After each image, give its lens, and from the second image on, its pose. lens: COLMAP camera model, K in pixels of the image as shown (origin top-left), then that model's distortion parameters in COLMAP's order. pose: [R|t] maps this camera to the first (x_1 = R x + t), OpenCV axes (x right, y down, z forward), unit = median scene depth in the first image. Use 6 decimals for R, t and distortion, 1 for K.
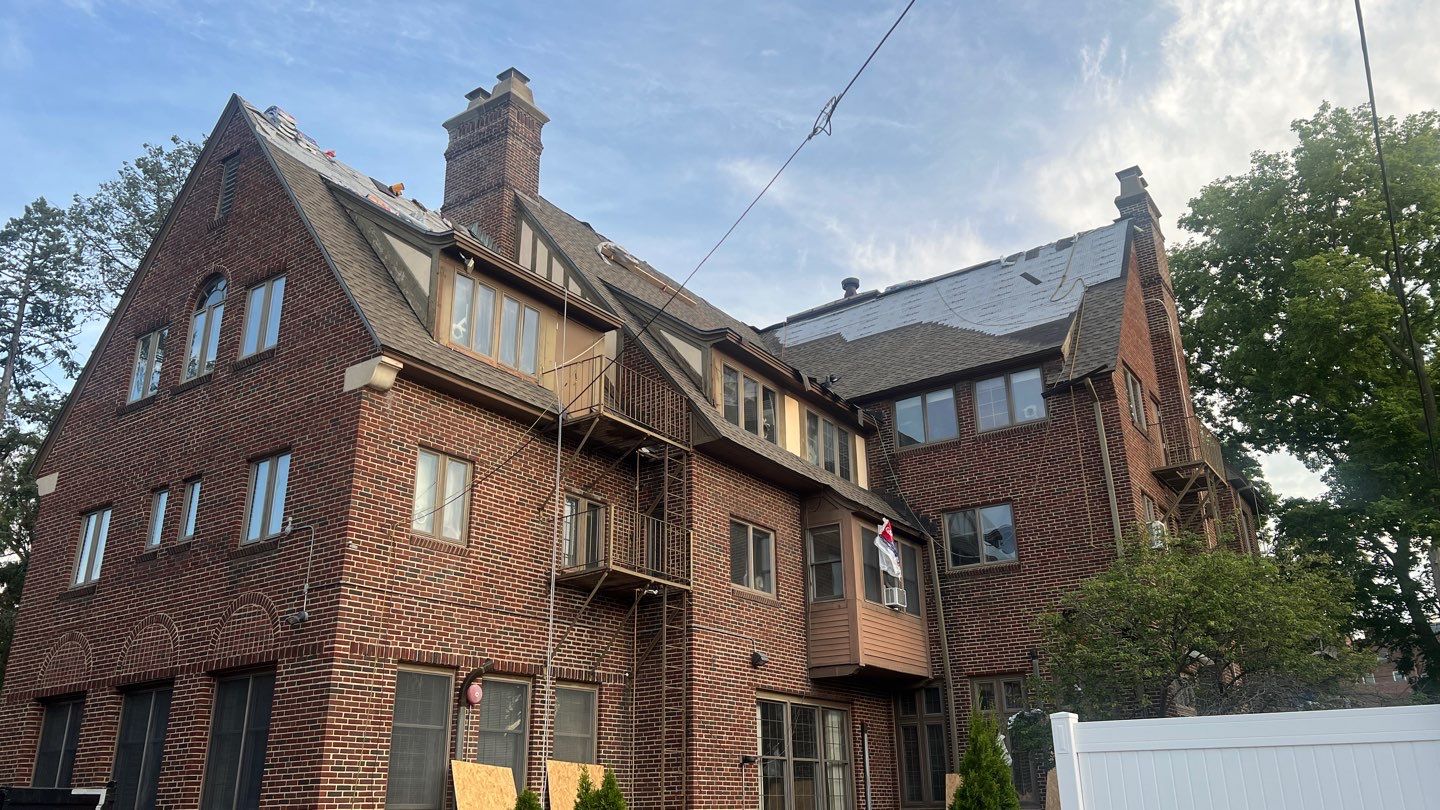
lens RADIAL K [[1093.4, 0, 720.0], [0, 1093.4, 405.0], [0, 0, 1]] dist [0.074228, -0.078048]
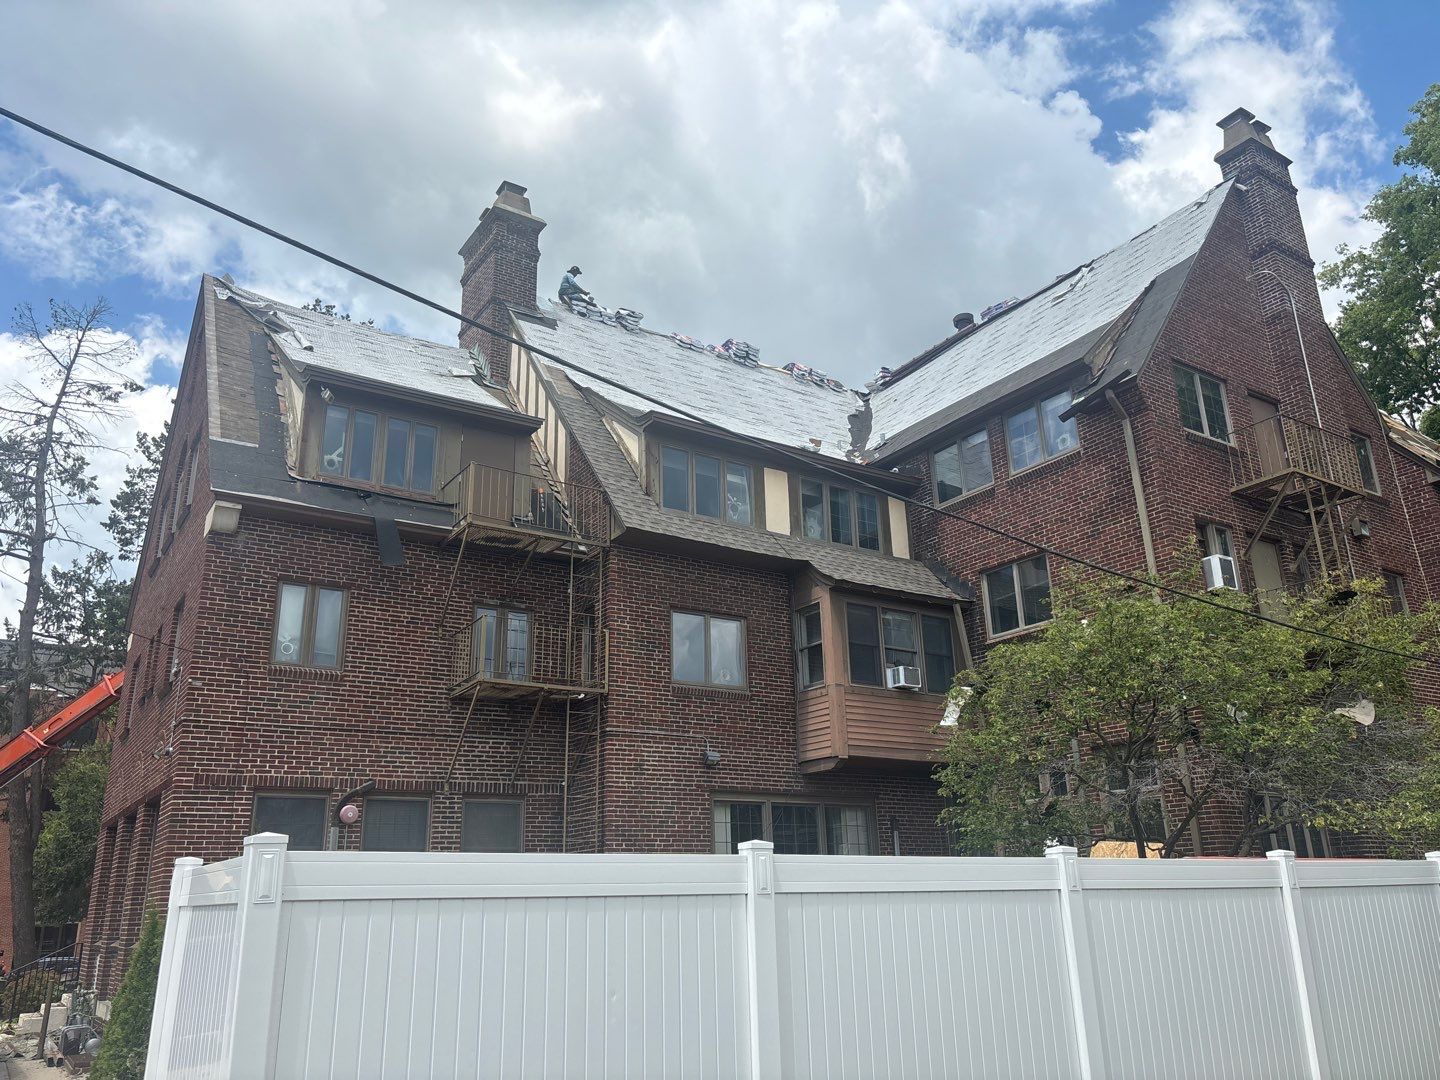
lens RADIAL K [[1099.2, 0, 714.3], [0, 1099.2, 522.3], [0, 0, 1]] dist [0.054139, -0.048834]
pose [[0.921211, -0.130549, -0.366506, 0.402339], [0.141791, 0.989889, 0.003792, 0.030697], [0.362305, -0.055460, 0.930408, 0.145997]]
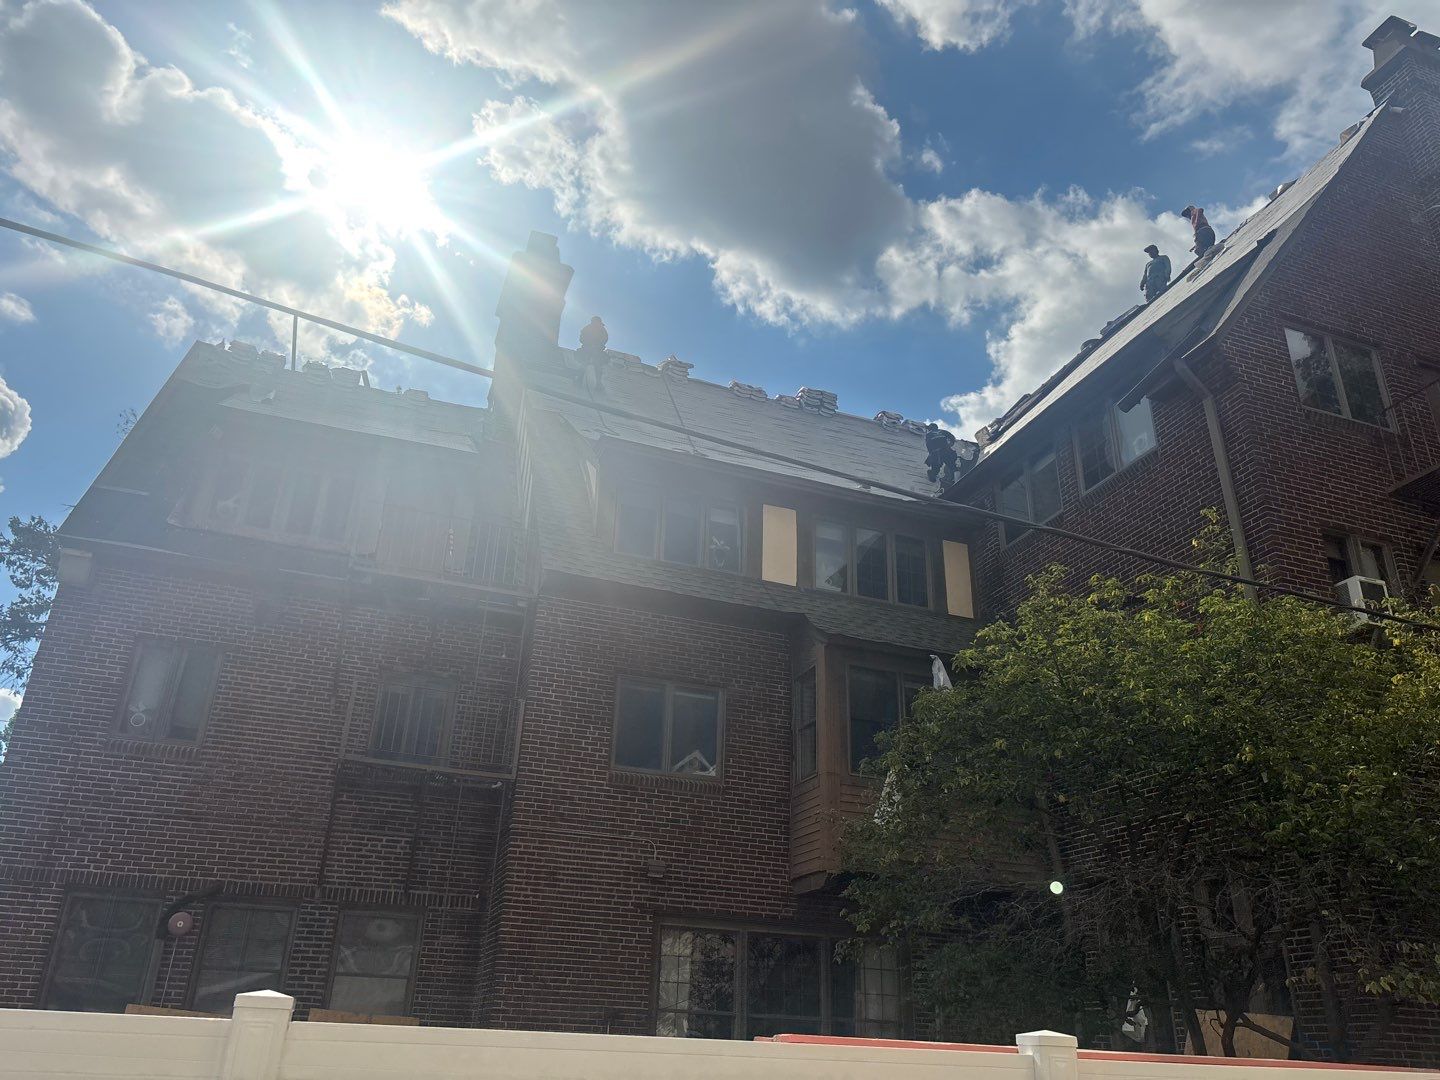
lens RADIAL K [[1081.5, 0, 720.0], [0, 1081.5, 540.0], [0, 0, 1]] dist [0.001516, -0.006860]
pose [[0.807196, -0.208246, -0.552329, 0.496047], [0.161277, 0.977906, -0.133005, 0.123293], [0.567824, 0.018283, 0.822947, 0.445669]]
